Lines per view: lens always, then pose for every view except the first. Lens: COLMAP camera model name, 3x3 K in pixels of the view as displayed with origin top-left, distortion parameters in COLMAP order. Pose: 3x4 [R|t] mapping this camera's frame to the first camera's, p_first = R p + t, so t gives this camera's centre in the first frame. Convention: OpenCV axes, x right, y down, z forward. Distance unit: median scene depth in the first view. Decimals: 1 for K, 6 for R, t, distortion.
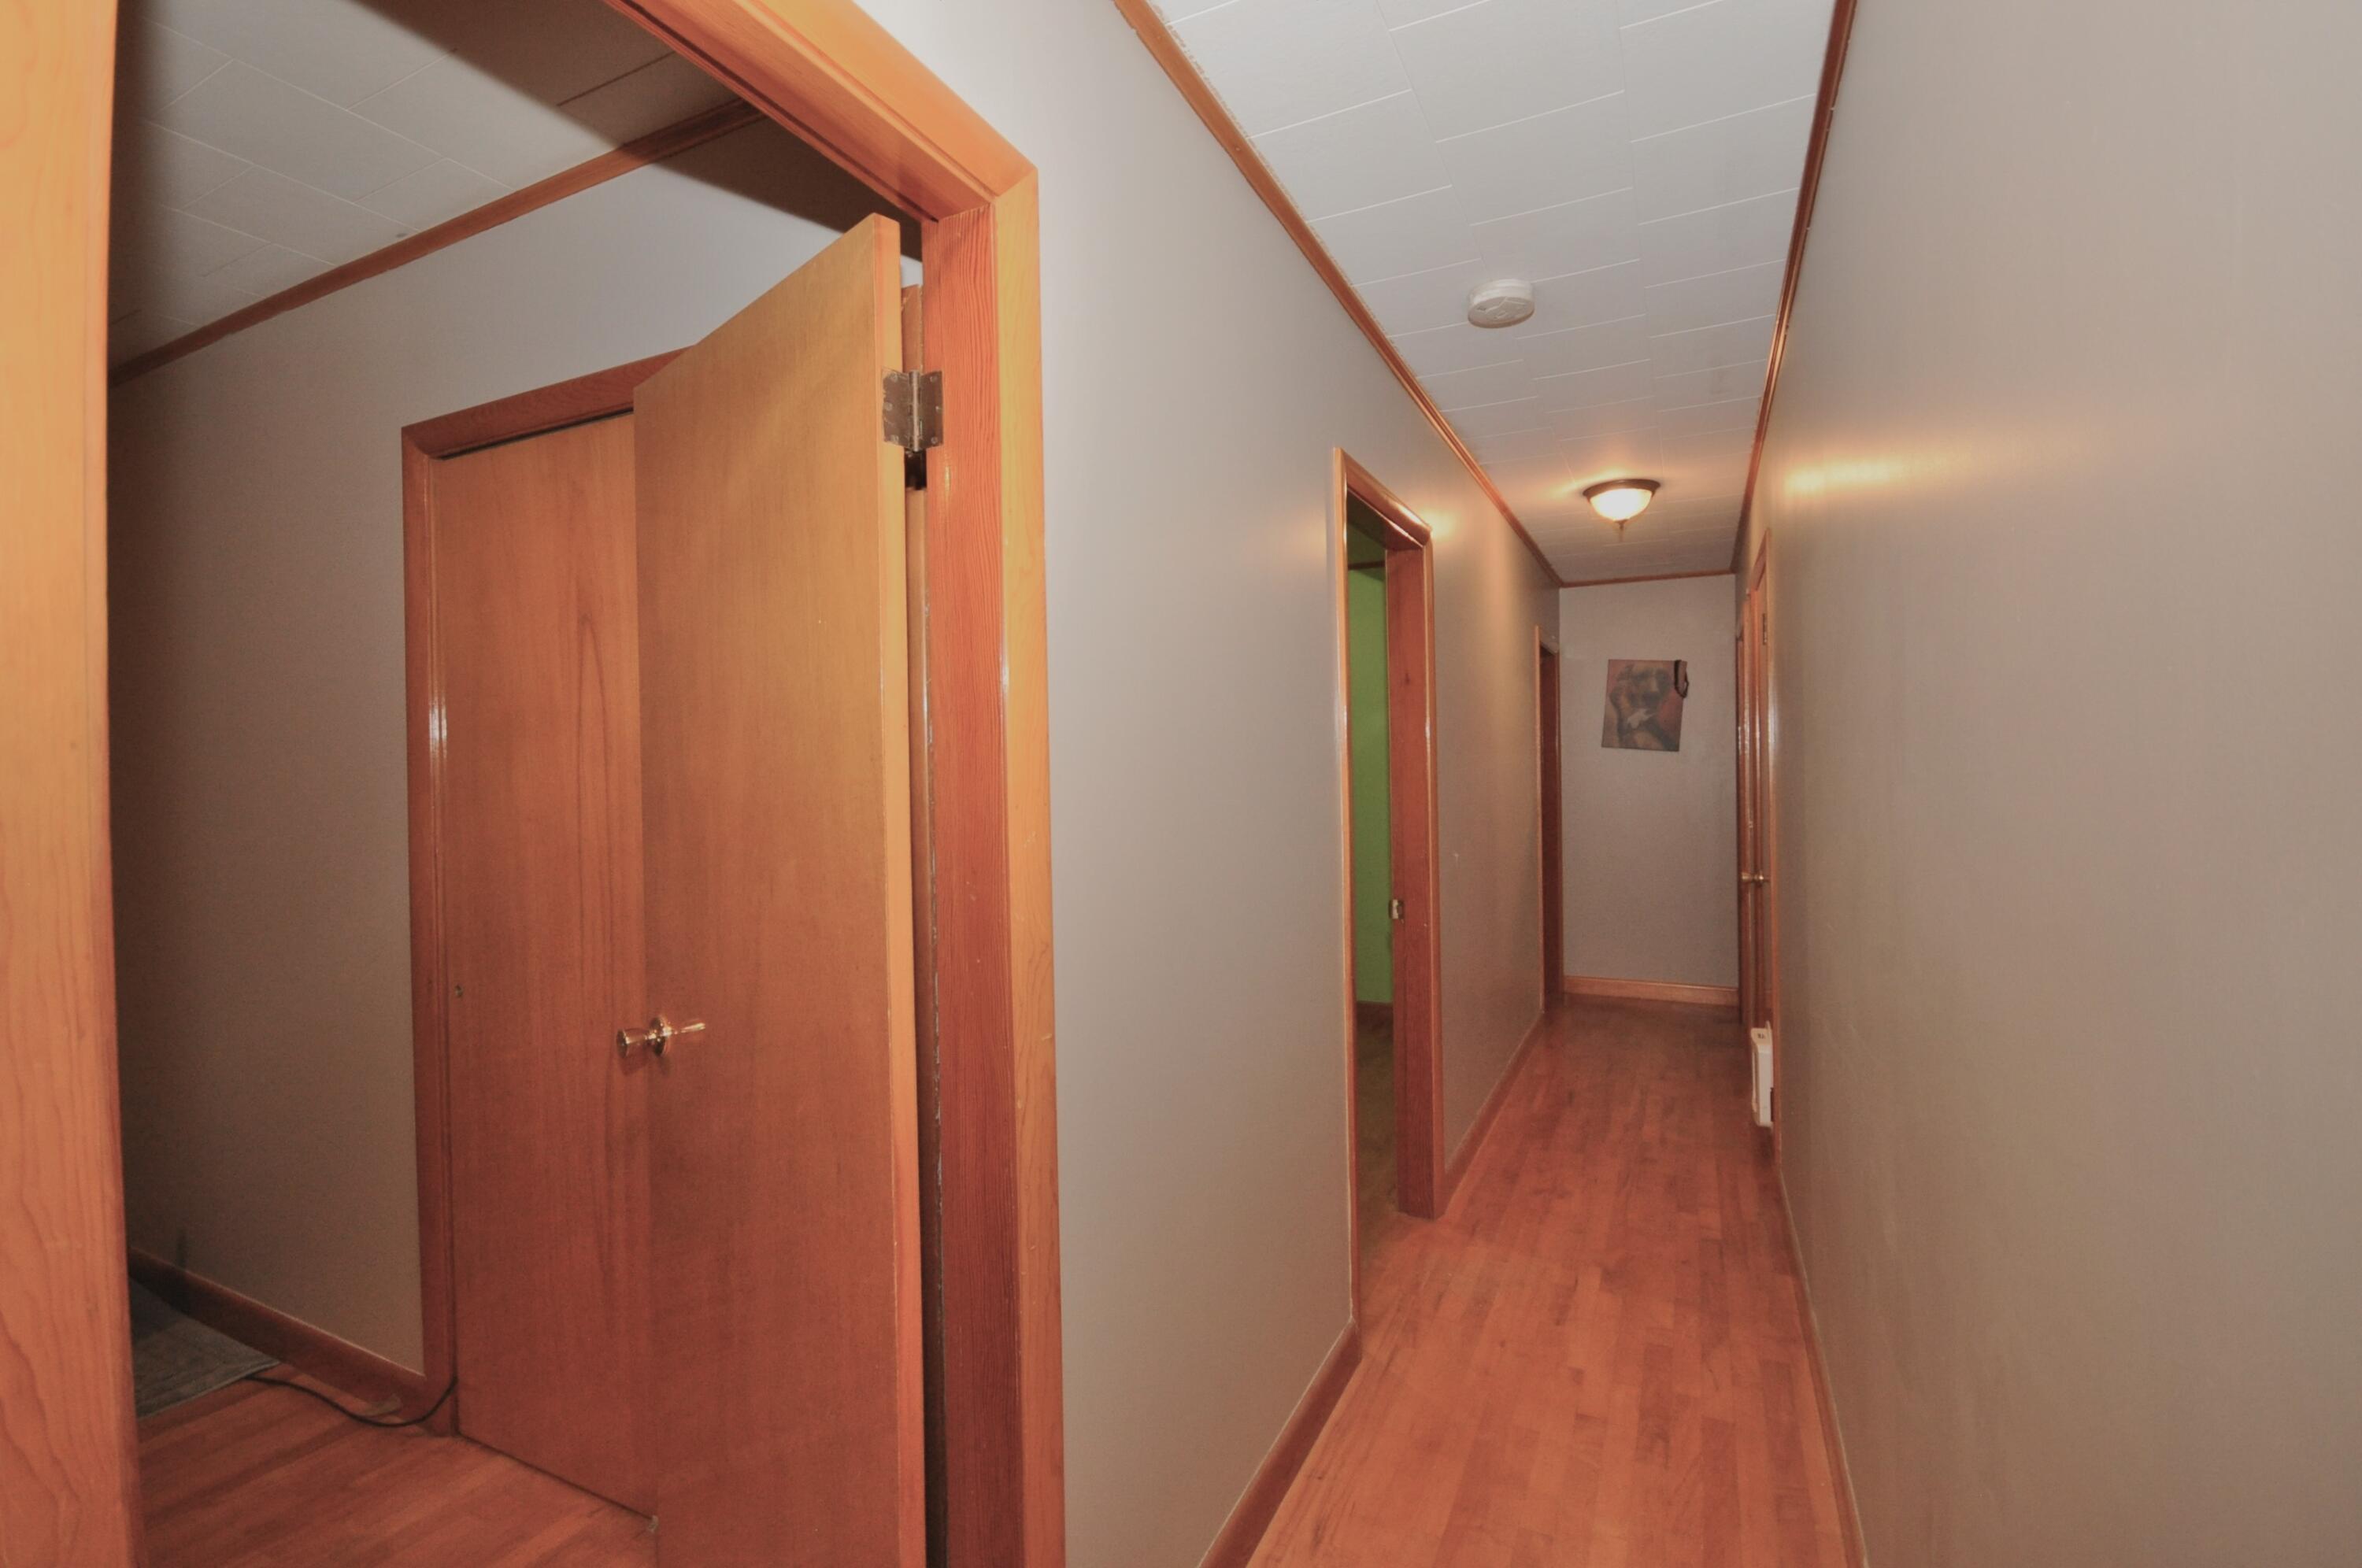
lens RADIAL K [[1035.6, 0, 1175.8], [0, 1035.6, 773.1], [0, 0, 1]] dist [0.016318, -0.019574]
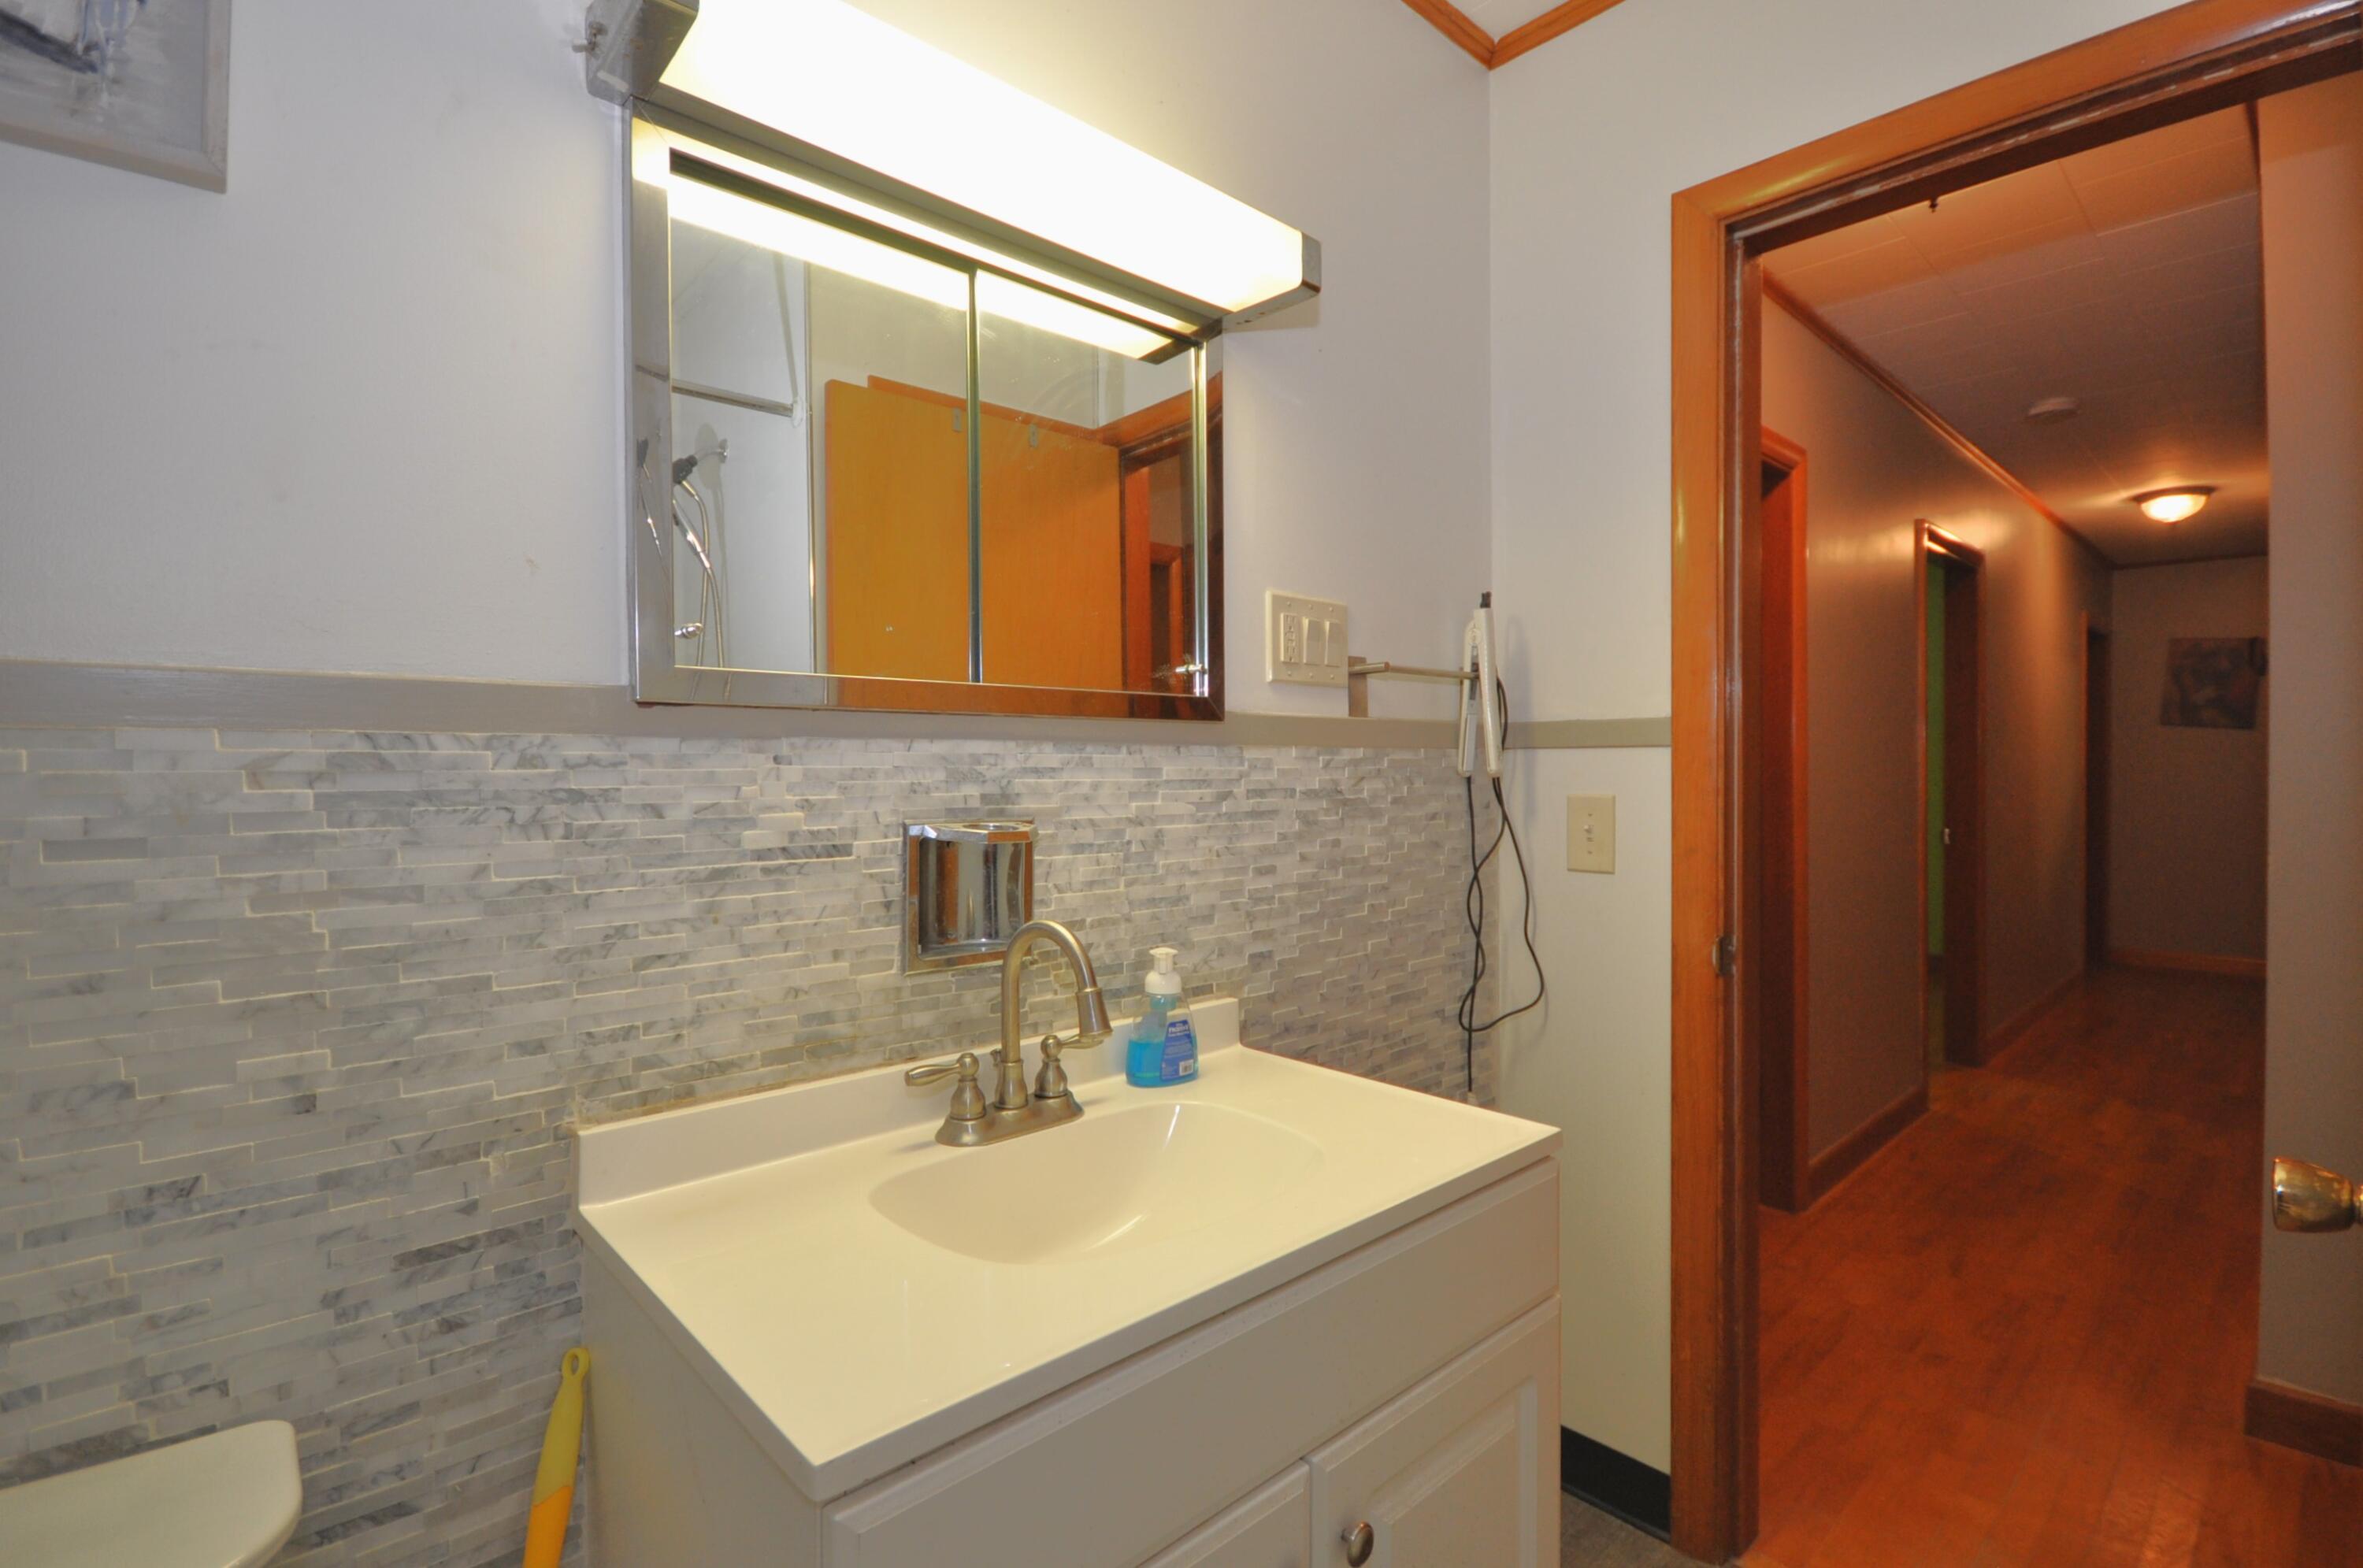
lens RADIAL K [[1036.0, 0, 1176.3], [0, 1036.0, 773.1], [0, 0, 1]] dist [0.016318, -0.019574]
pose [[0.925860, 0.016272, -0.377517, -0.120080], [-0.012498, 0.999844, 0.012445, 0.026168], [0.377661, -0.006804, 0.925919, -0.364486]]
